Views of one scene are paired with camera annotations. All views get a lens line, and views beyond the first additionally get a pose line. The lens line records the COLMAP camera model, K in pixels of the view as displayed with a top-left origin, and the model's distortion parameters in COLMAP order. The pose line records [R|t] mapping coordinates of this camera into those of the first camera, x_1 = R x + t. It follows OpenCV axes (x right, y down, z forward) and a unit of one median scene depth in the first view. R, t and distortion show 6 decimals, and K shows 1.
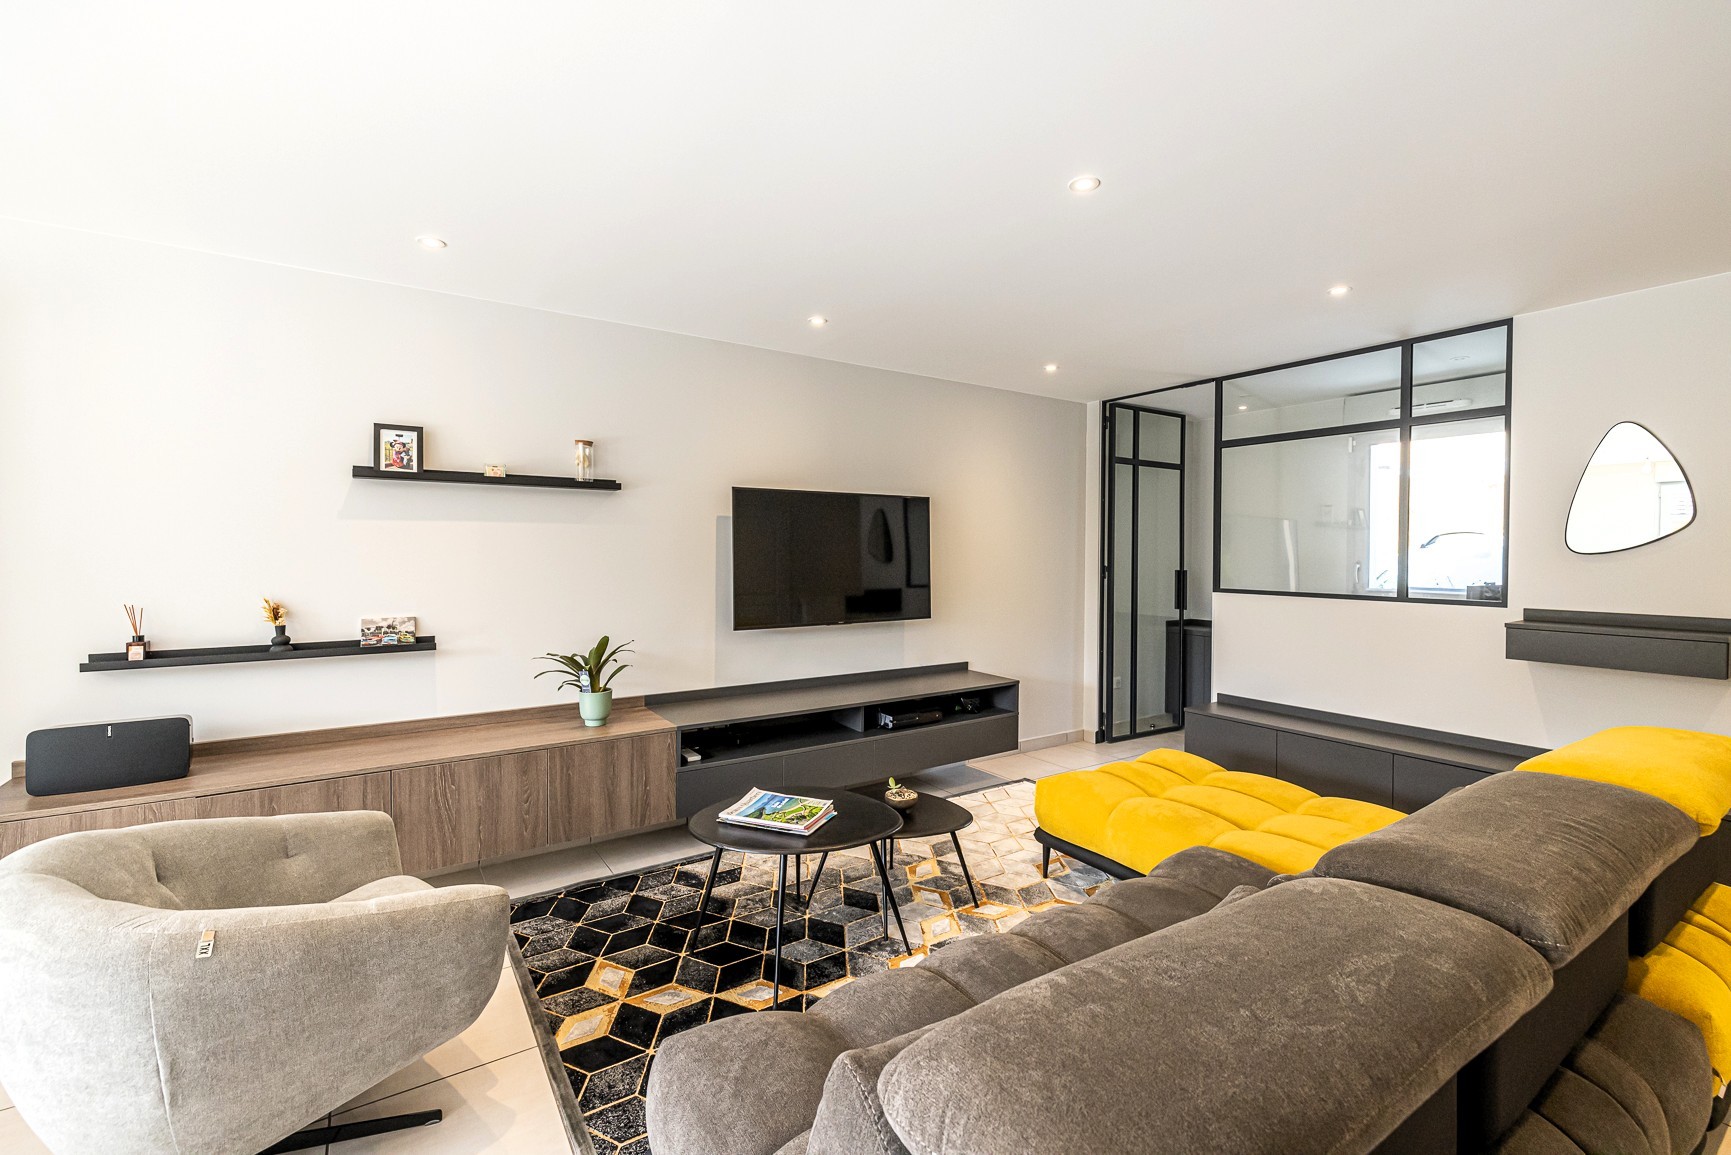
lens RADIAL K [[727.2, 0, 807.1], [0, 727.2, 574.6], [0, 0, 1]] dist [0.000780, 0.000242]
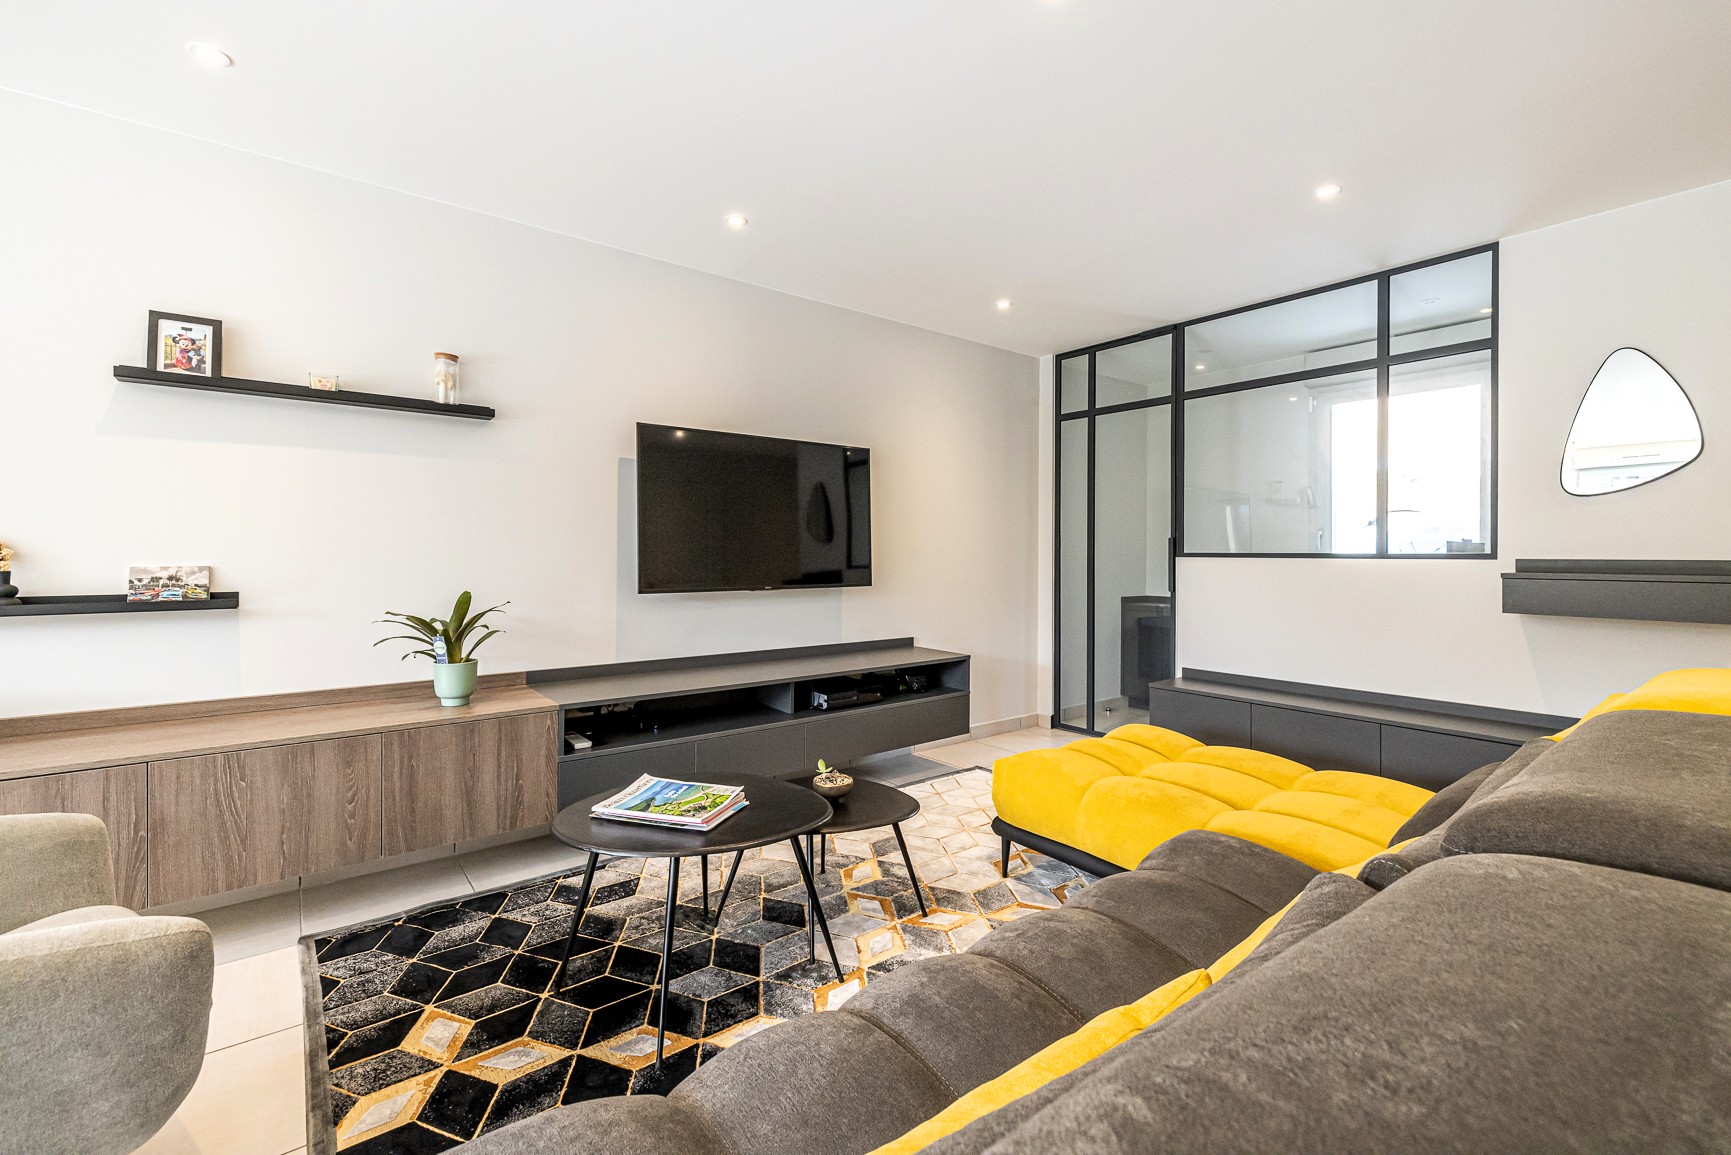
lens RADIAL K [[741.1, 0, 816.0], [0, 741.1, 560.0], [0, 0, 1]] dist [0.000528, 0.000133]
pose [[0.996193, 0.001585, 0.087158, 0.036273], [0.000242, 0.999781, -0.020942, 0.070646], [-0.087172, 0.020883, 0.995974, 0.163771]]
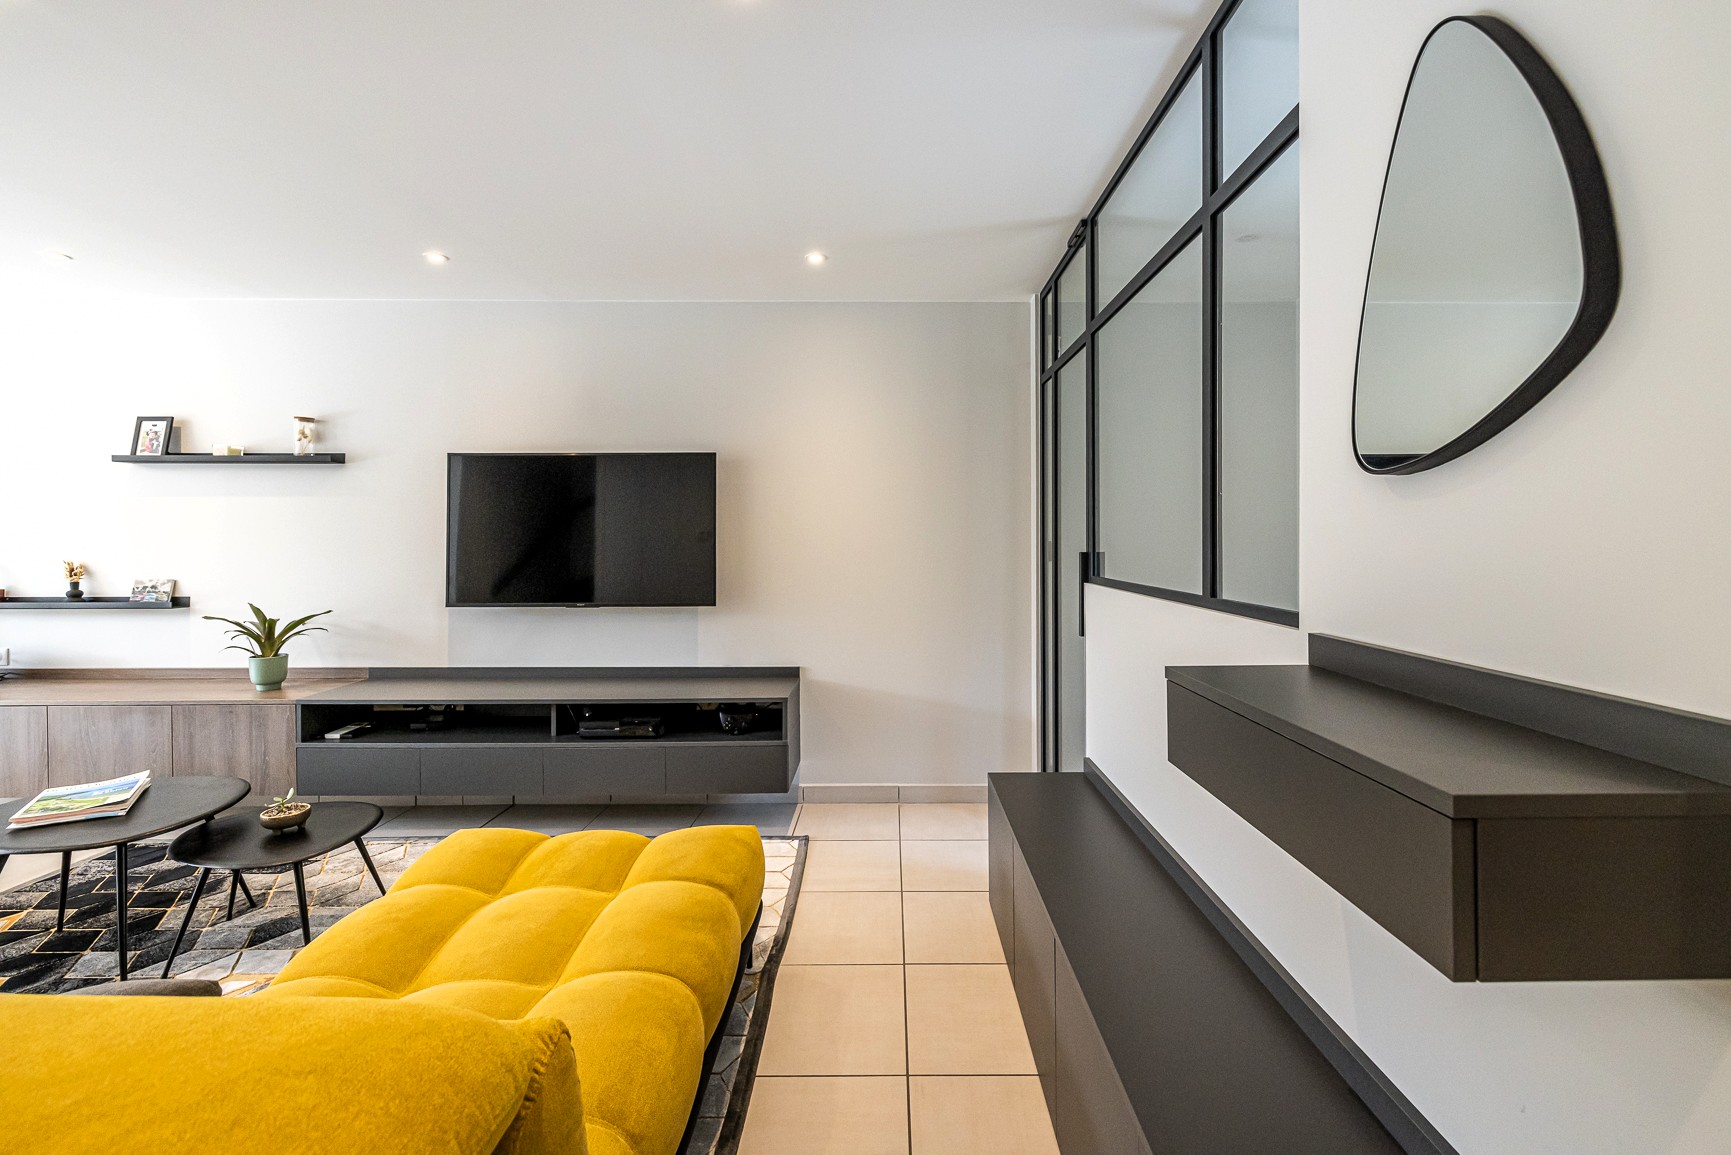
lens RADIAL K [[728.7, 0, 878.8], [0, 728.7, 540.9], [0, 0, 1]] dist [0.000939, -0.000034]
pose [[0.855186, -0.000884, -0.518320, 1.071295], [-0.014280, 0.999579, -0.025267, 0.010122], [0.518124, 0.029009, 0.854814, 0.606281]]
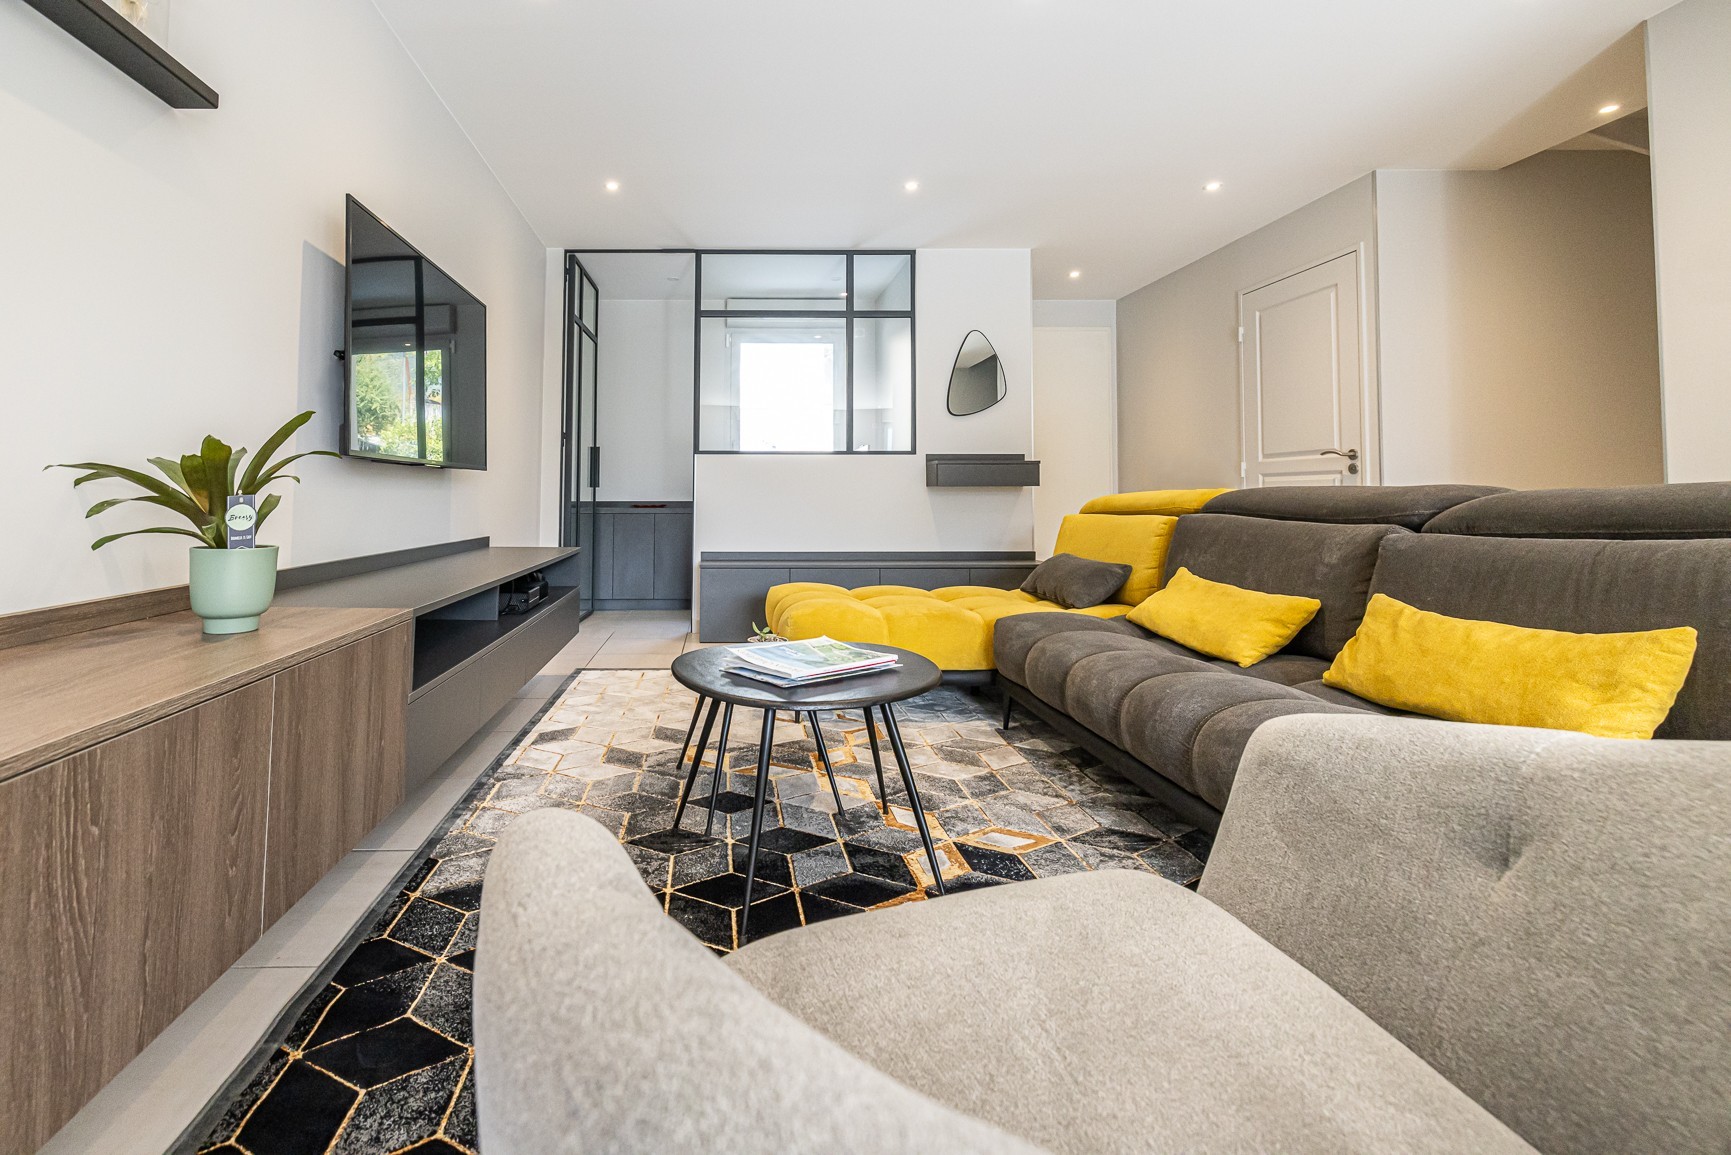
lens RADIAL K [[805.2, 0, 728.1], [0, 805.2, 475.5], [0, 0, 1]] dist [0.000535, 0.000406]
pose [[0.507287, 0.026479, 0.861370, -0.593737], [0.024897, 0.998660, -0.045362, 0.158738], [-0.861417, 0.044457, 0.505948, 0.568432]]
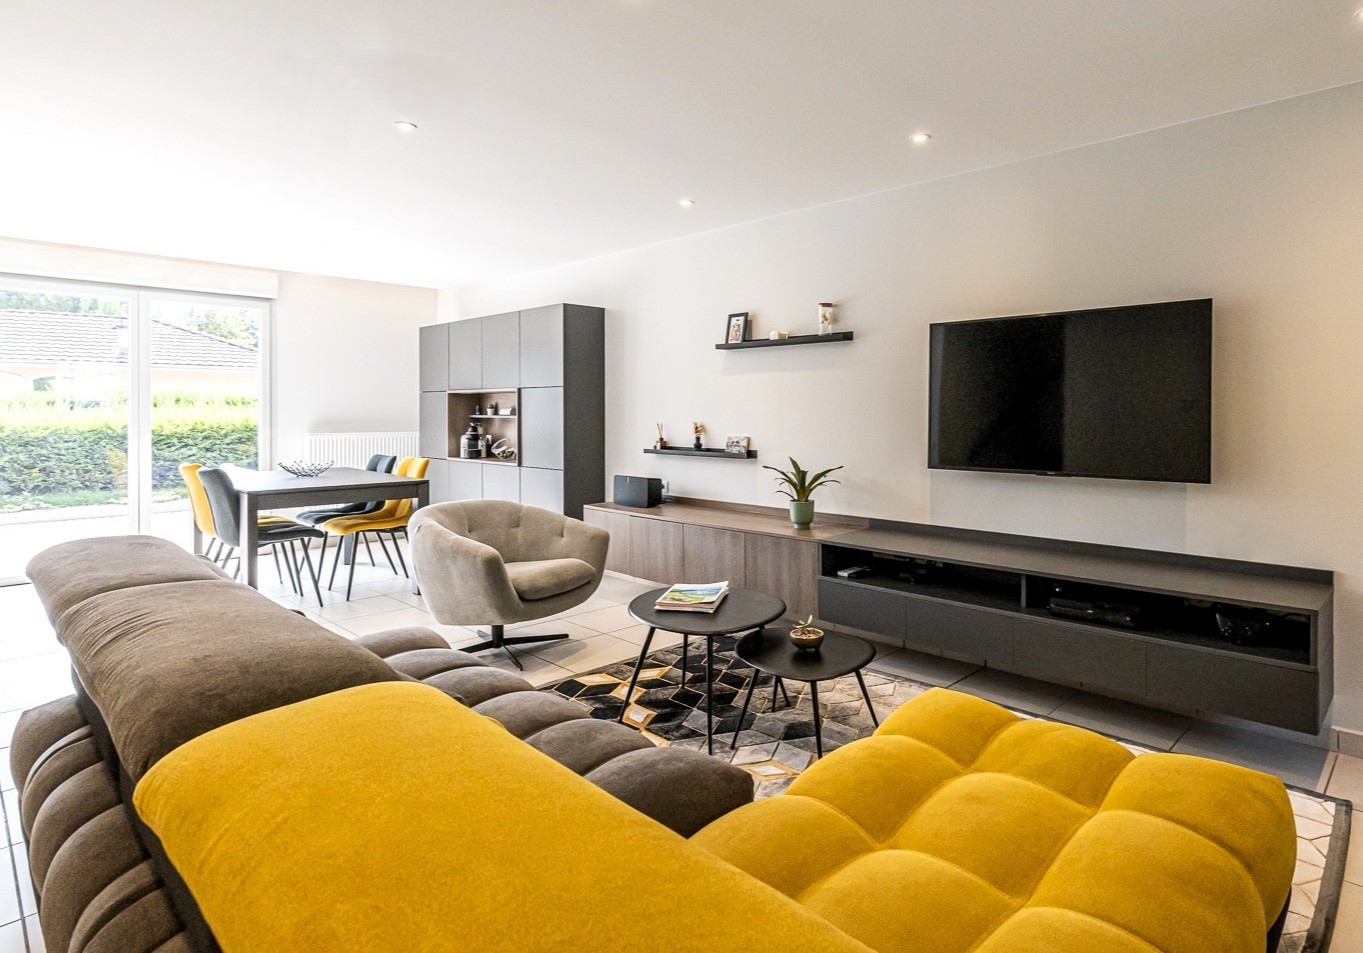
lens RADIAL K [[732.9, 0, 805.5], [0, 732.9, 419.0], [0, 0, 1]] dist [0.001280, 0.000956]
pose [[0.312691, 0.008257, -0.949819, 0.997160], [-0.029088, 0.999576, -0.000887, 0.019254], [0.949410, 0.027906, 0.312798, 0.655156]]
